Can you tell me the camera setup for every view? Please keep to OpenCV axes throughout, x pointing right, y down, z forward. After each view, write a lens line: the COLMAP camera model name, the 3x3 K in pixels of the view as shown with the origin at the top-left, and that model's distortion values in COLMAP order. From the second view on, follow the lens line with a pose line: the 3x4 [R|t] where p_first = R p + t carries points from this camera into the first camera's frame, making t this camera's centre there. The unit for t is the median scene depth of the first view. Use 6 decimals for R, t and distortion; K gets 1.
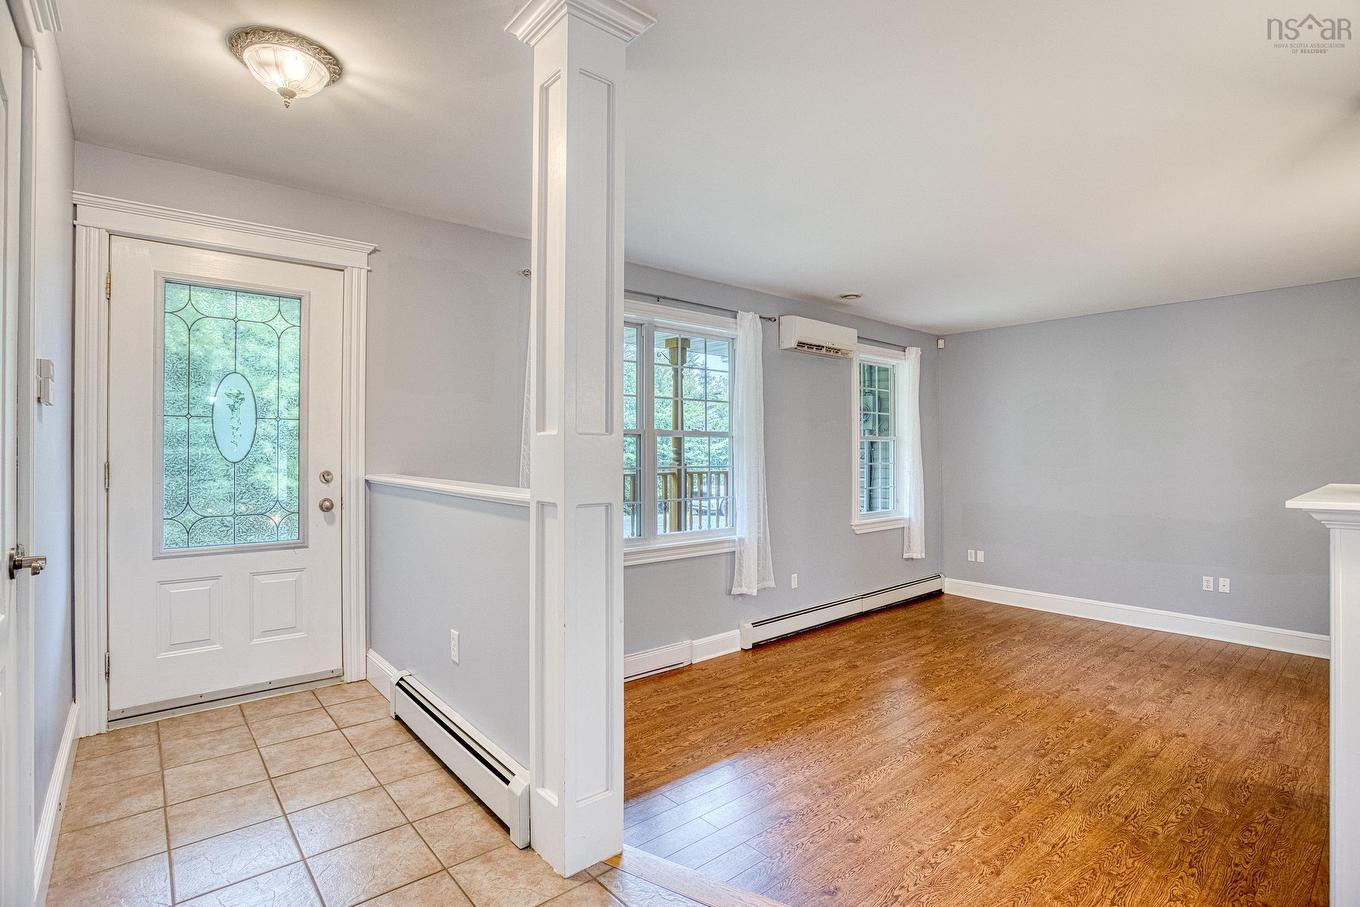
lens RADIAL K [[650.1, 0, 683.3], [0, 650.1, 446.8], [0, 0, 1]] dist [-0.059328, 0.013834]
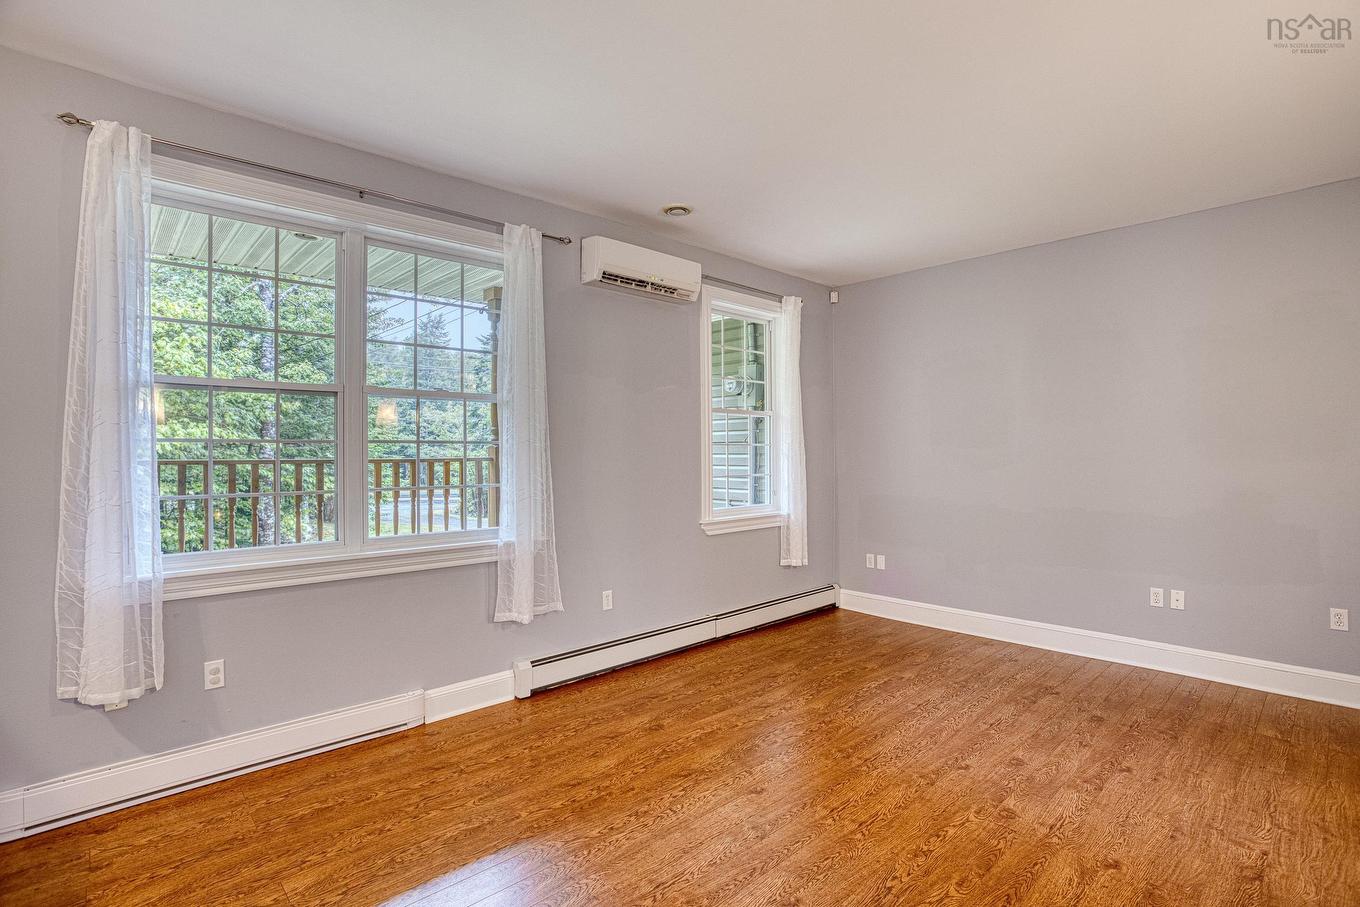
lens RADIAL K [[650.1, 0, 682.7], [0, 650.1, 446.7], [0, 0, 1]] dist [-0.059328, 0.013834]
pose [[0.998721, -0.001960, 0.050527, 0.243859], [0.001954, 0.999998, 0.000164, 0.036616], [-0.050527, -0.000065, 0.998723, 0.288747]]
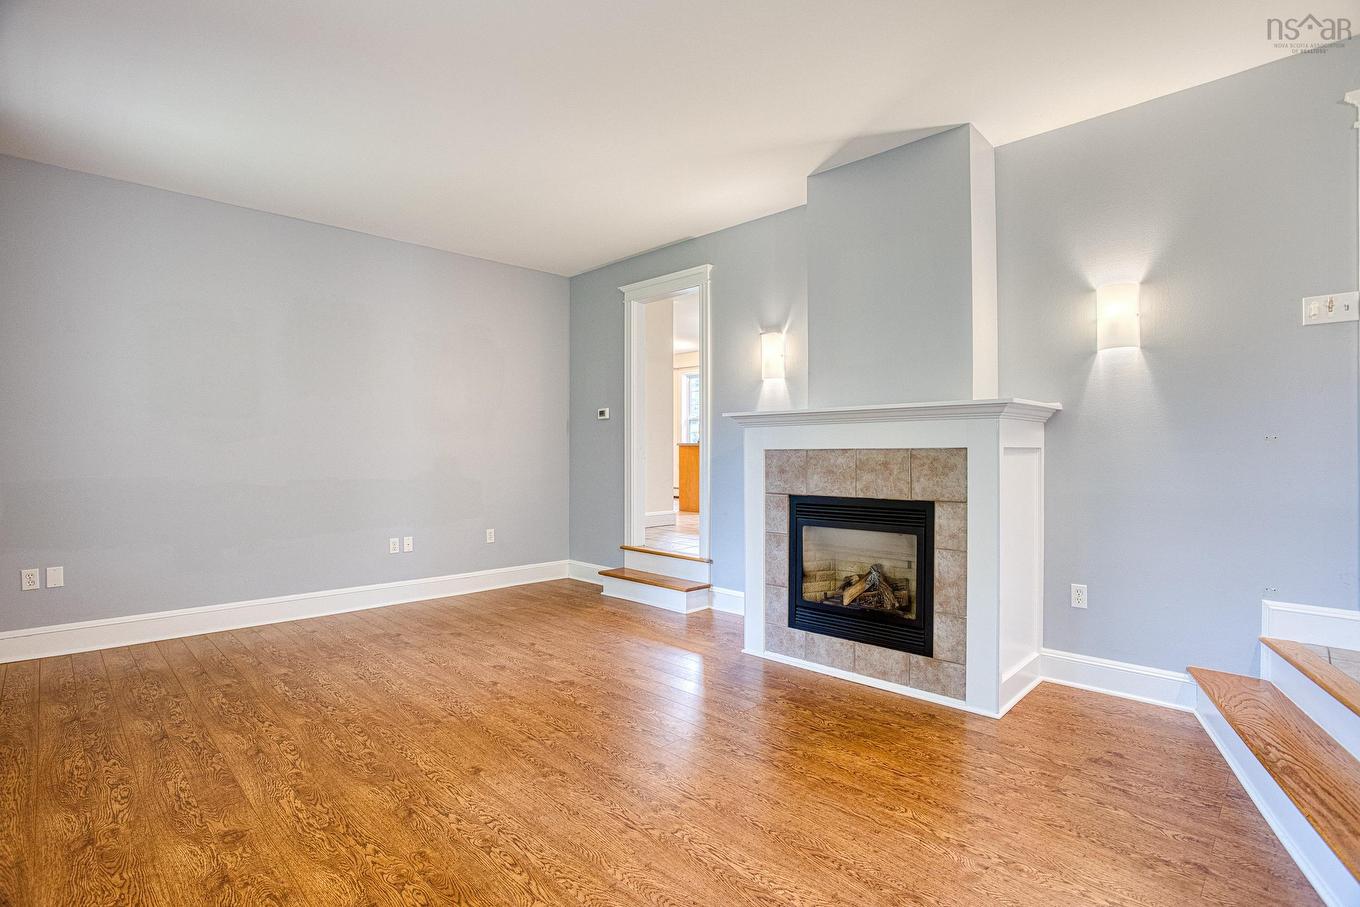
lens RADIAL K [[650.1, 0, 695.0], [0, 650.1, 454.4], [0, 0, 1]] dist [-0.059328, 0.013834]
pose [[-0.088729, -0.002683, 0.996052, -0.155678], [-0.008098, 0.999965, 0.001972, 0.084580], [-0.996023, -0.007891, -0.088747, 0.696510]]
